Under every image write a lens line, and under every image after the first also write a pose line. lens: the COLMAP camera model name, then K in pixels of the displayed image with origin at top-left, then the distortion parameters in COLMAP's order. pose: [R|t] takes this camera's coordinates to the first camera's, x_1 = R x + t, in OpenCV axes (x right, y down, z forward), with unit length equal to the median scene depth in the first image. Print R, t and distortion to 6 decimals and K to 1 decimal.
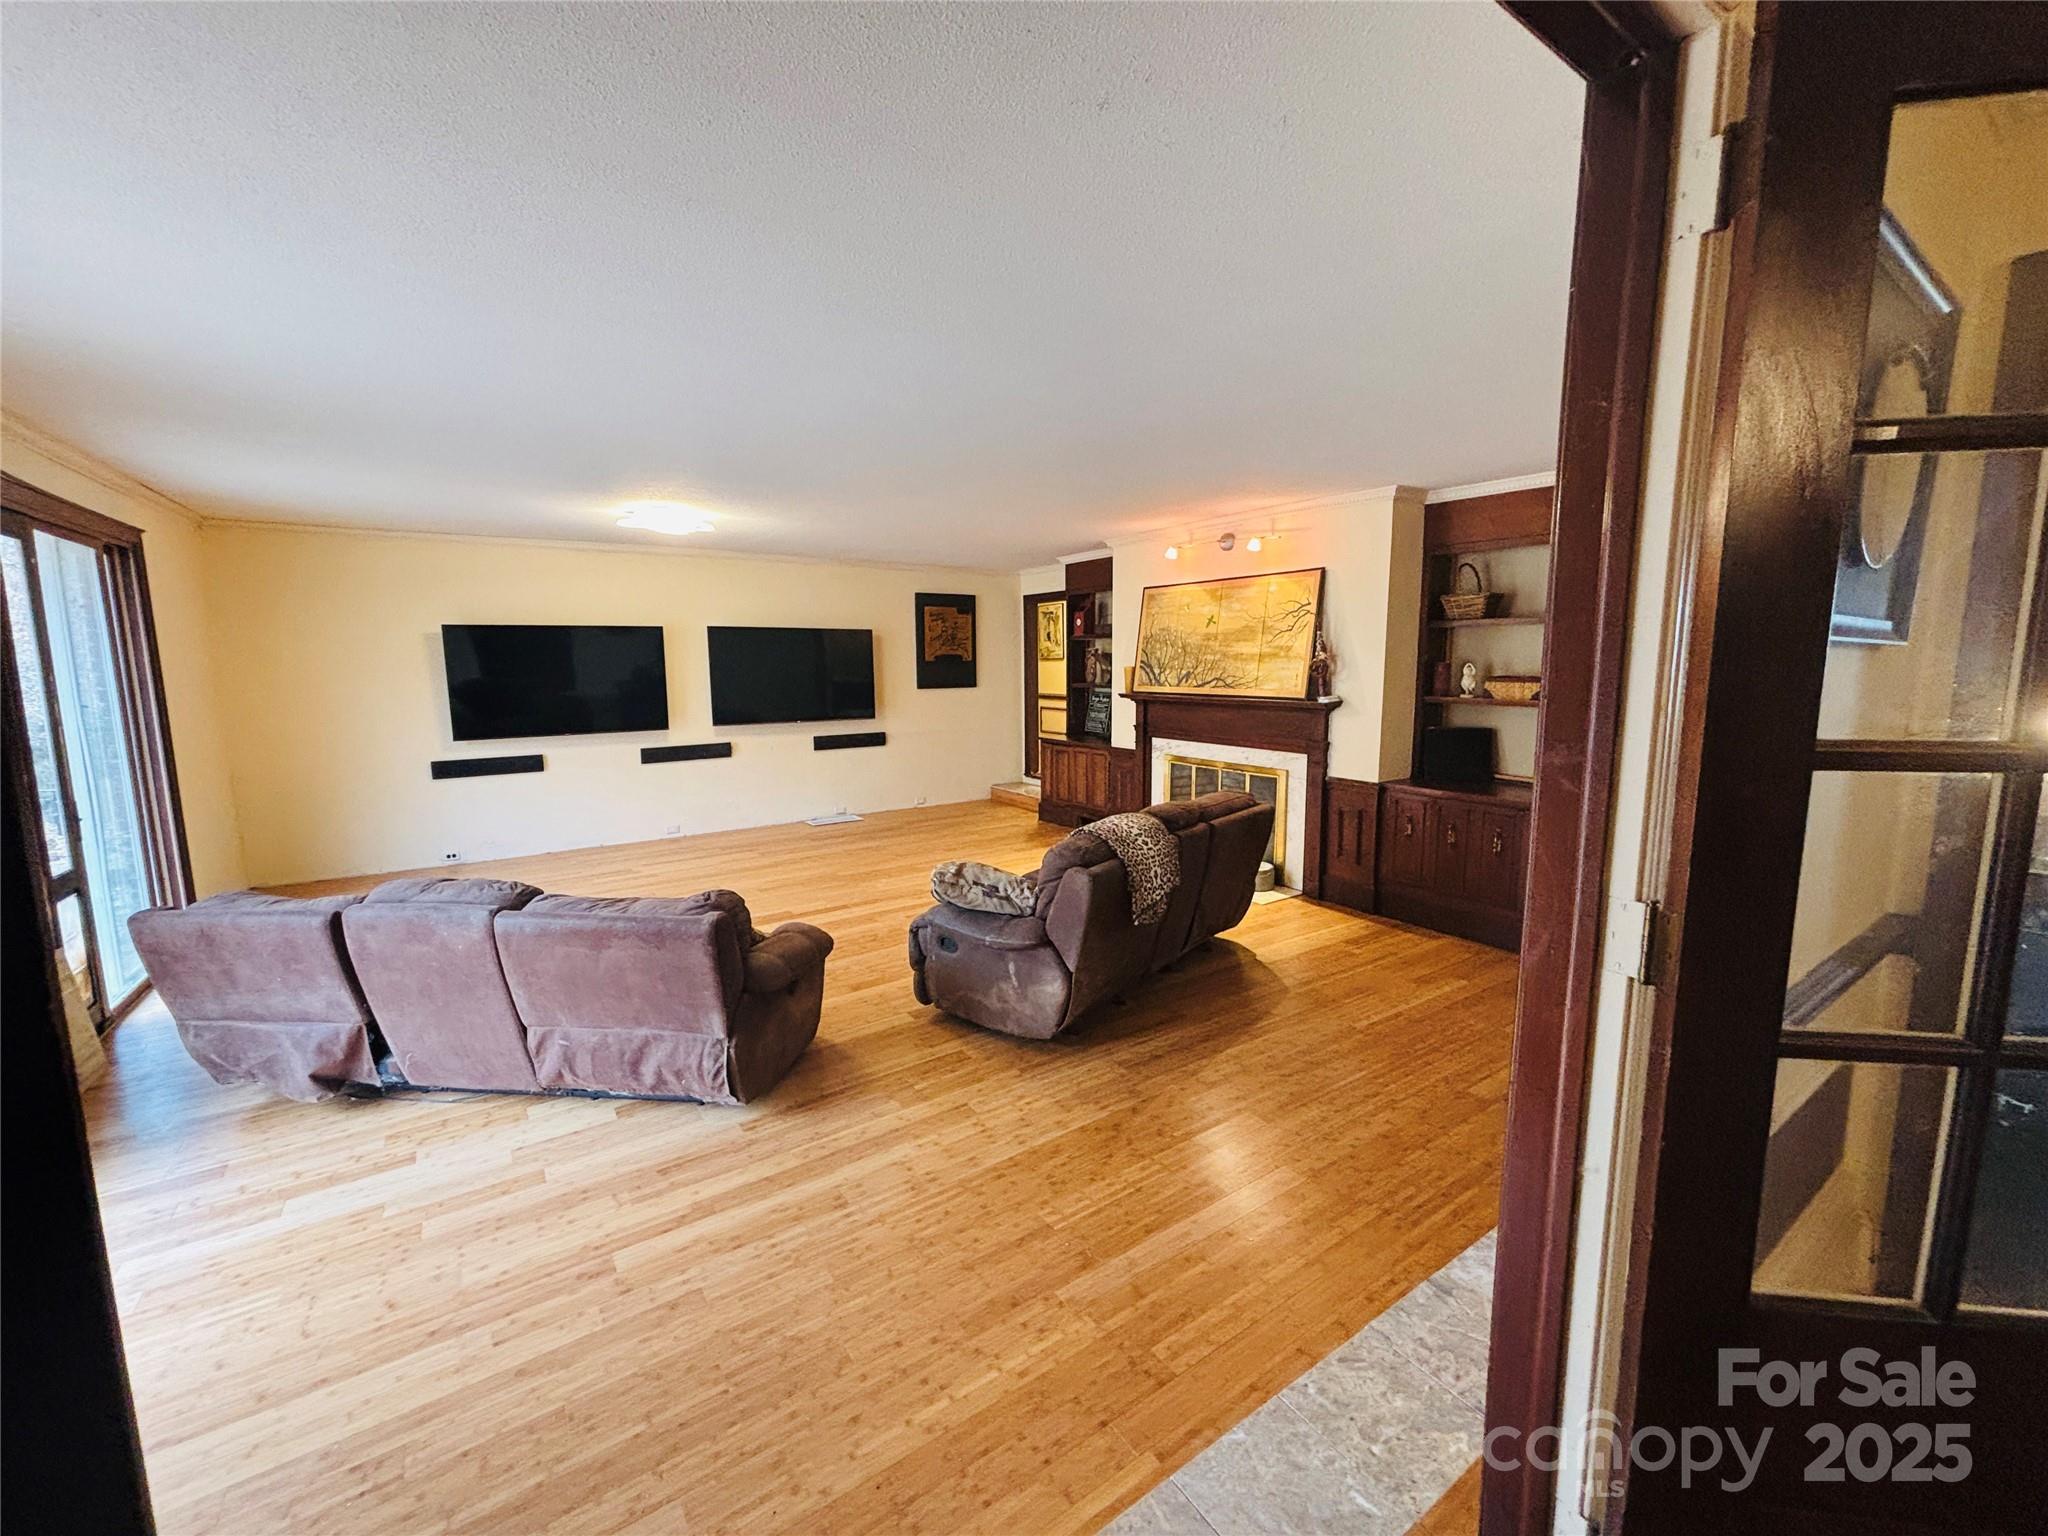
lens RADIAL K [[821.7, 0, 1022.1], [0, 821.7, 771.7], [0, 0, 1]] dist [-0.000795, 0.001148]
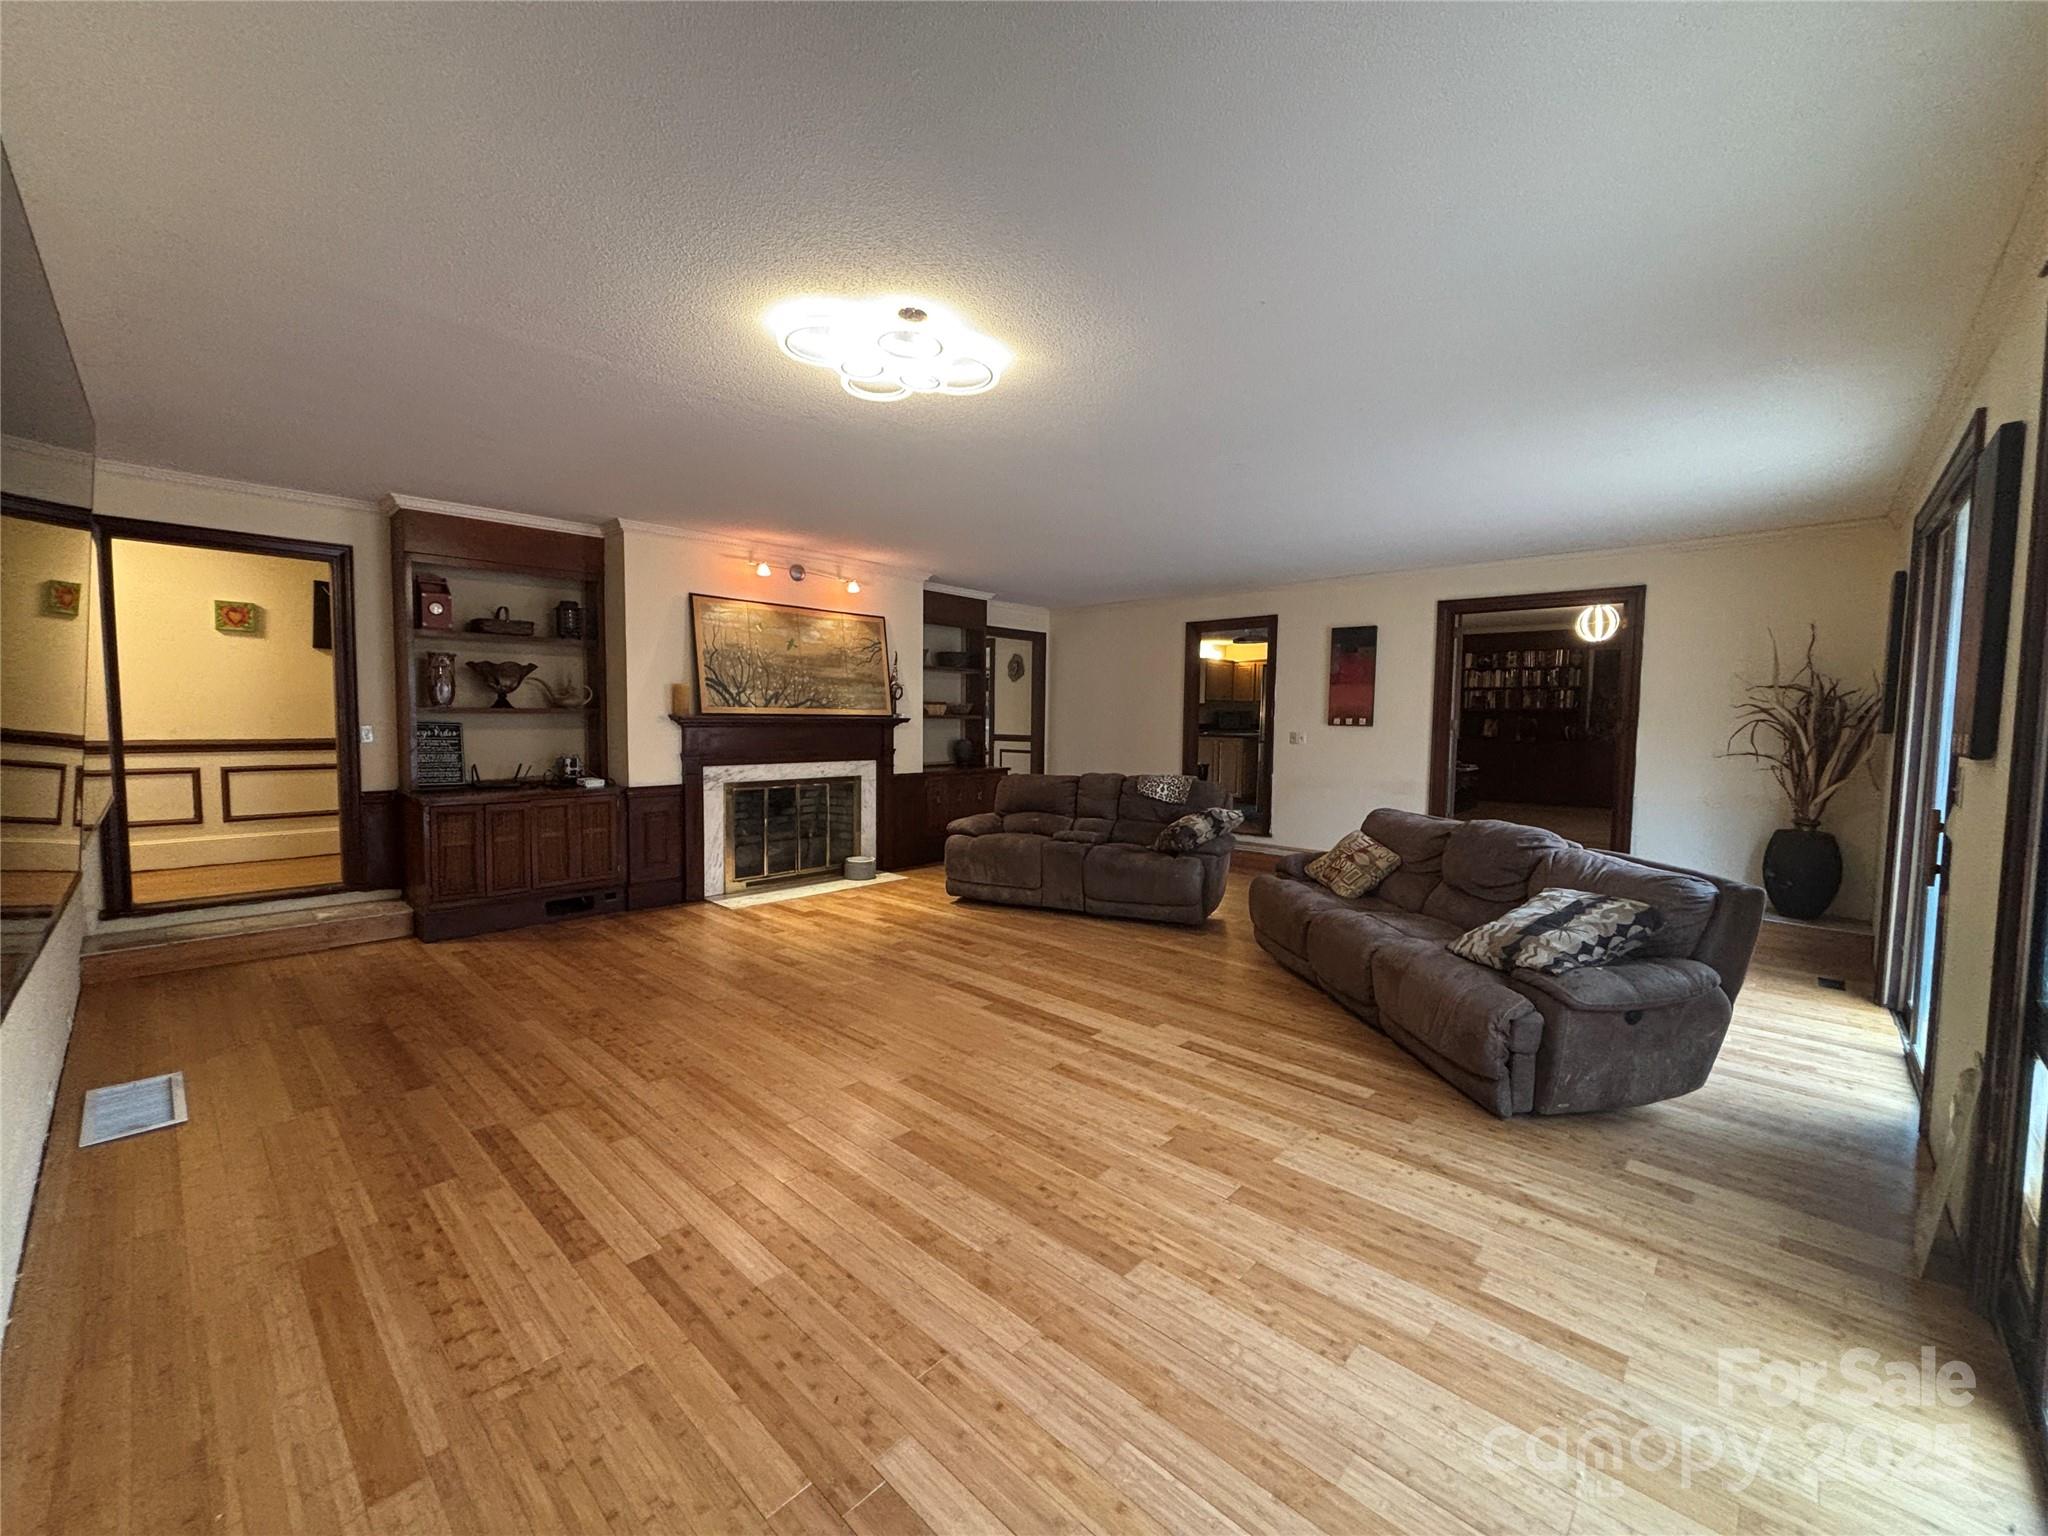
lens RADIAL K [[821.7, 0, 1025.7], [0, 821.7, 766.9], [0, 0, 1]] dist [-0.000795, 0.001148]
pose [[-0.228853, -0.054239, 0.971949, -0.887437], [0.122330, 0.988929, 0.083991, -0.083905], [-0.965744, 0.138120, -0.219684, 0.996830]]
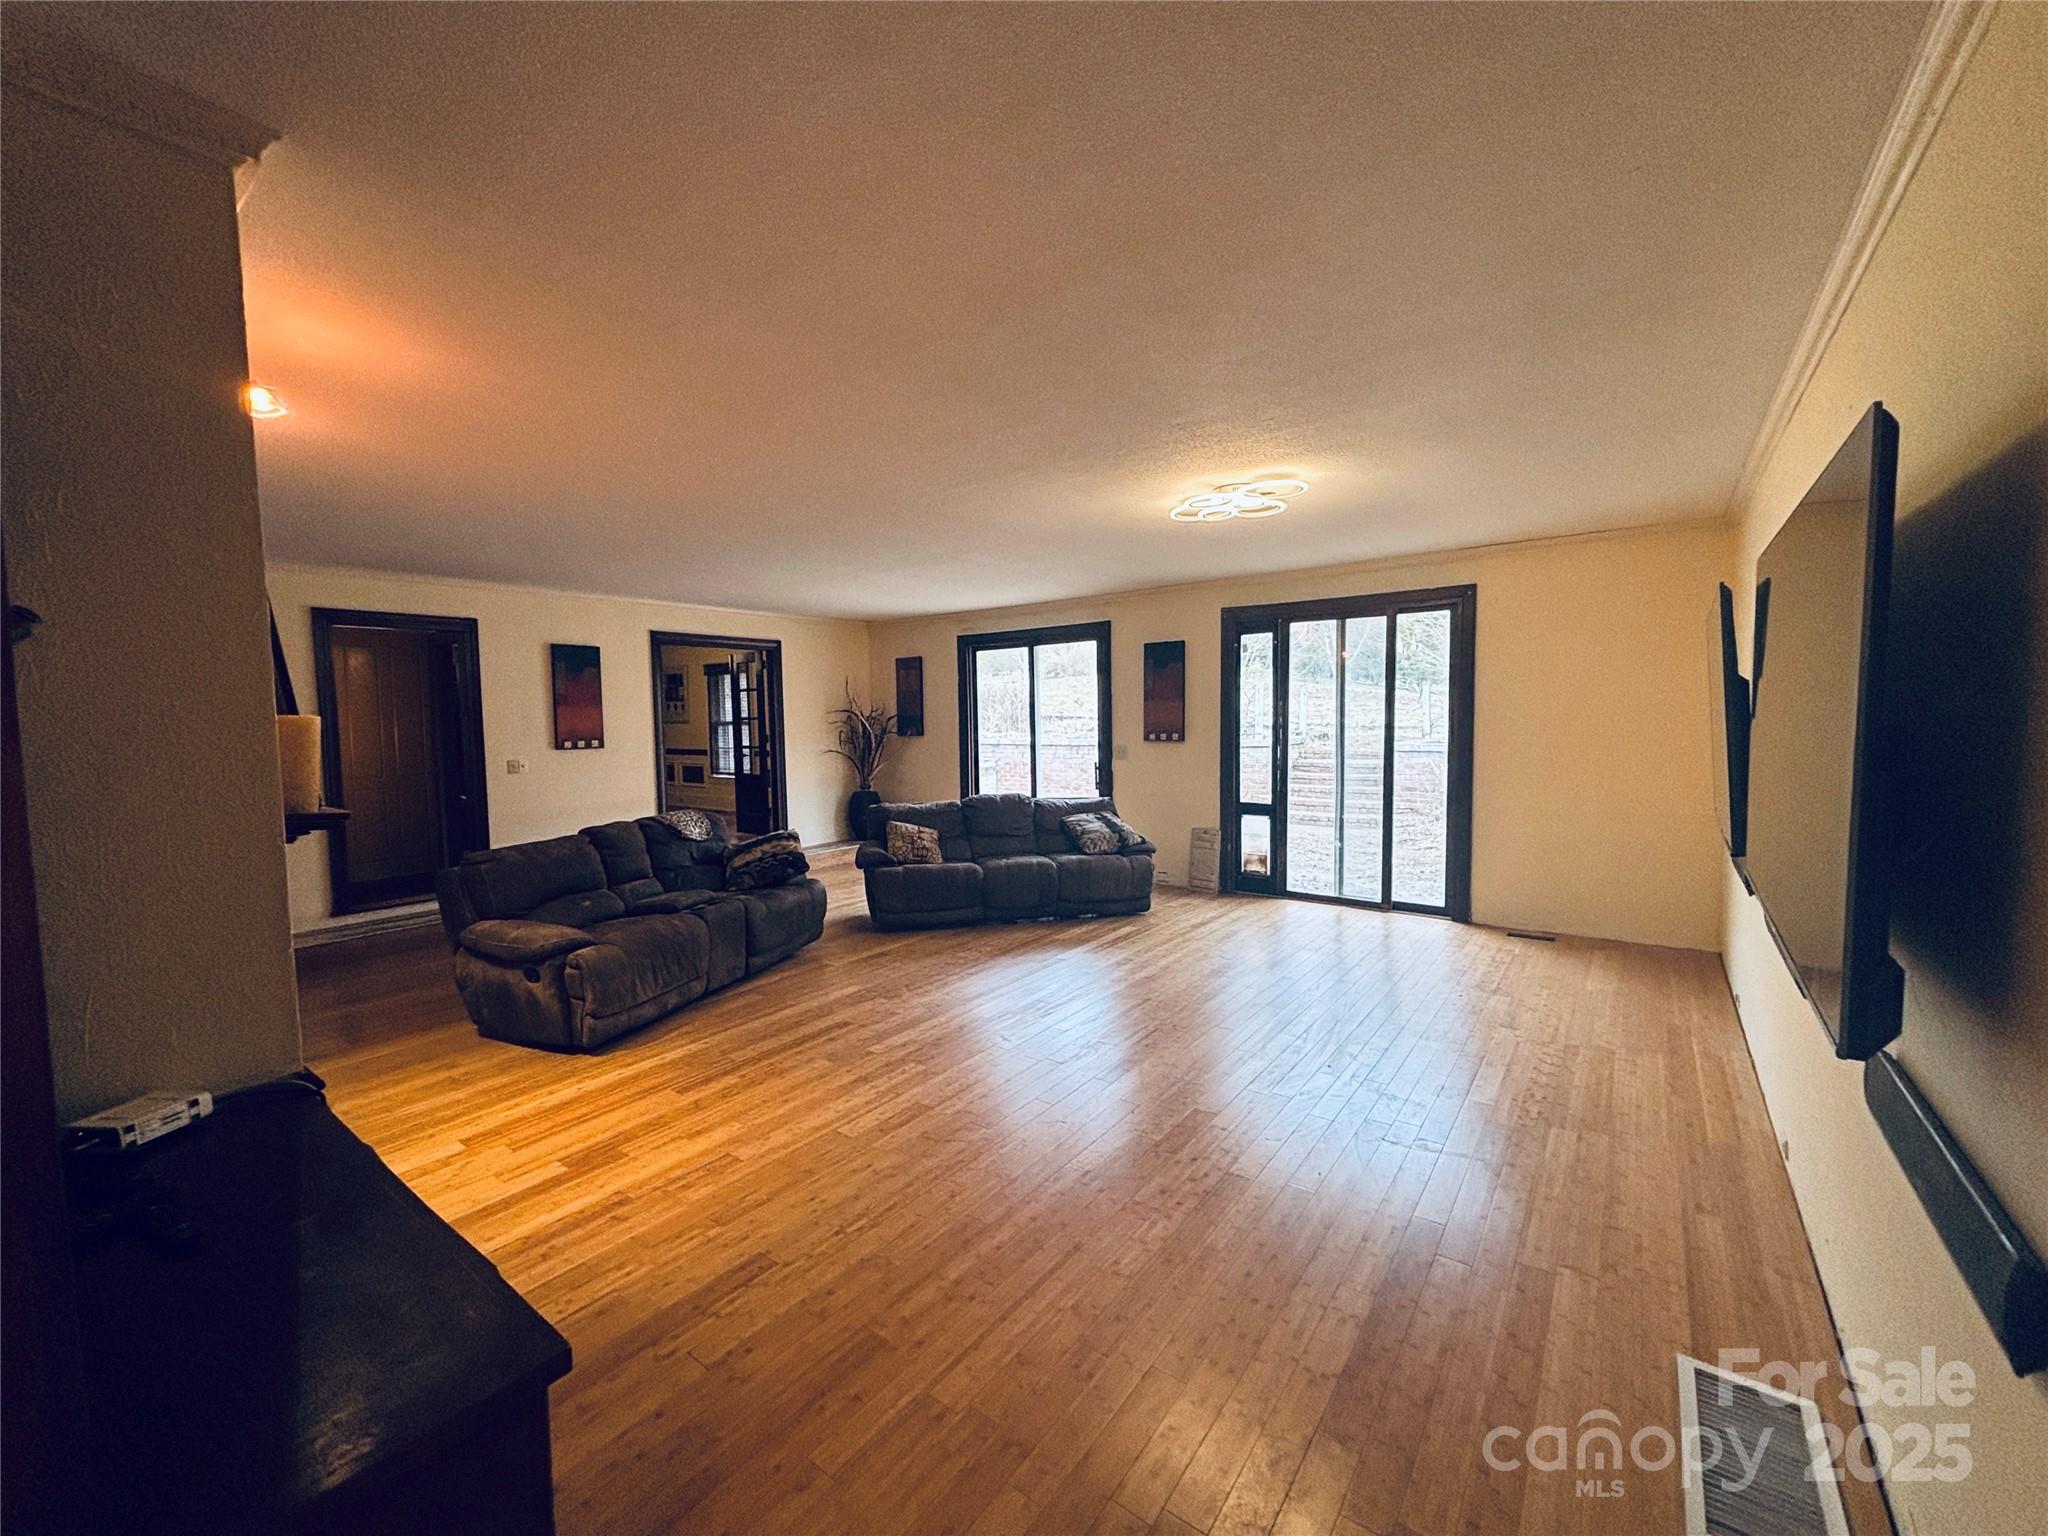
lens RADIAL K [[821.7, 0, 1038.2], [0, 821.7, 754.8], [0, 0, 1]] dist [-0.000795, 0.001148]
pose [[-0.939122, 0.045797, -0.340518, -0.006652], [-0.016090, 0.984127, 0.176732, -0.190361], [0.343207, 0.171452, -0.923479, 1.547768]]
